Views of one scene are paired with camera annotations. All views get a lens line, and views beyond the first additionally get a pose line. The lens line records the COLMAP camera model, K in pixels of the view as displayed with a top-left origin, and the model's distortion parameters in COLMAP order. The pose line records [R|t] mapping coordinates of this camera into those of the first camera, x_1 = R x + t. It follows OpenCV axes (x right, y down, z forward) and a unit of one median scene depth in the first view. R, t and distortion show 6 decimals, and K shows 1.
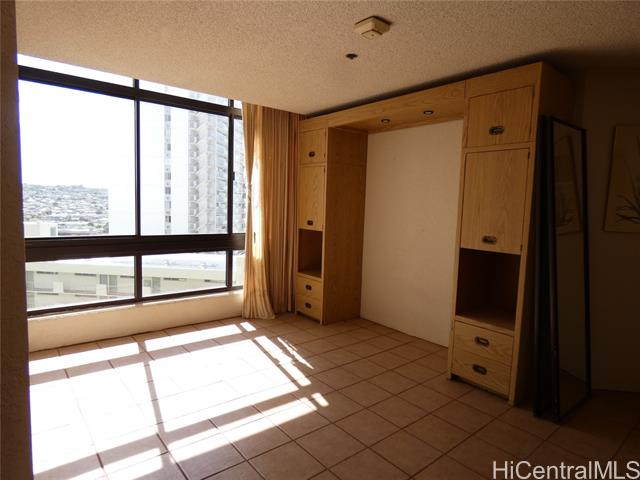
lens RADIAL K [[383.2, 0, 320.0], [0, 383.2, 240.0], [0, 0, 1]] dist [-0.005348, -0.000503]
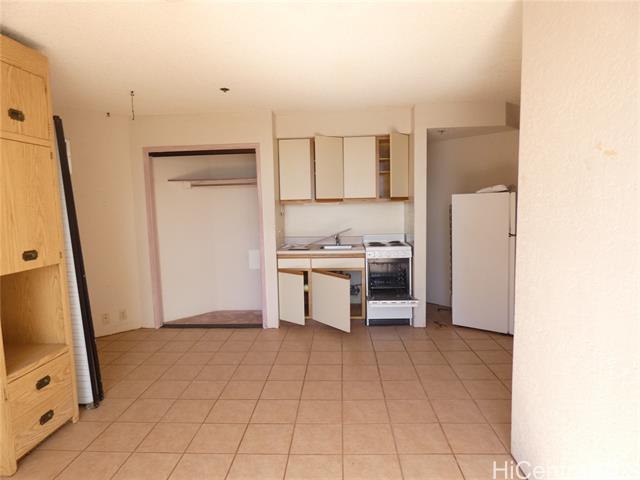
lens RADIAL K [[383.2, 0, 320.0], [0, 383.2, 240.0], [0, 0, 1]] dist [-0.005348, -0.000503]
pose [[-0.734242, -0.079999, 0.674158, -0.408909], [0.058872, 0.981789, 0.180623, -0.107771], [-0.676330, 0.172310, -0.716161, 0.904758]]
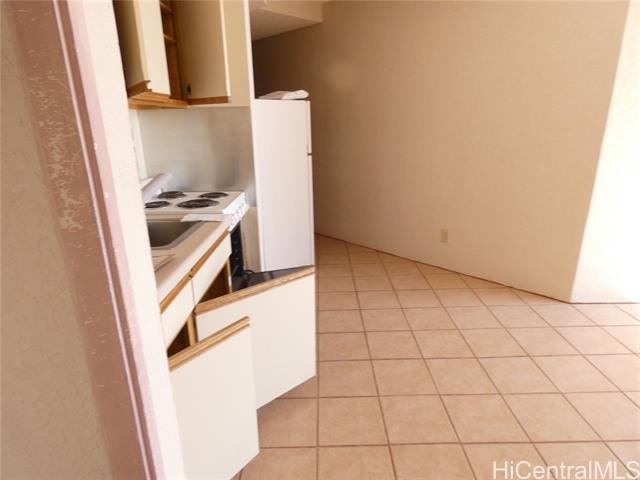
lens RADIAL K [[383.2, 0, 320.0], [0, 383.2, 240.0], [0, 0, 1]] dist [-0.005348, -0.000503]
pose [[-0.637939, 0.215080, -0.739442, 0.652104], [-0.080860, 0.936190, 0.342068, -0.015736], [0.765830, 0.278010, -0.579841, 0.360124]]
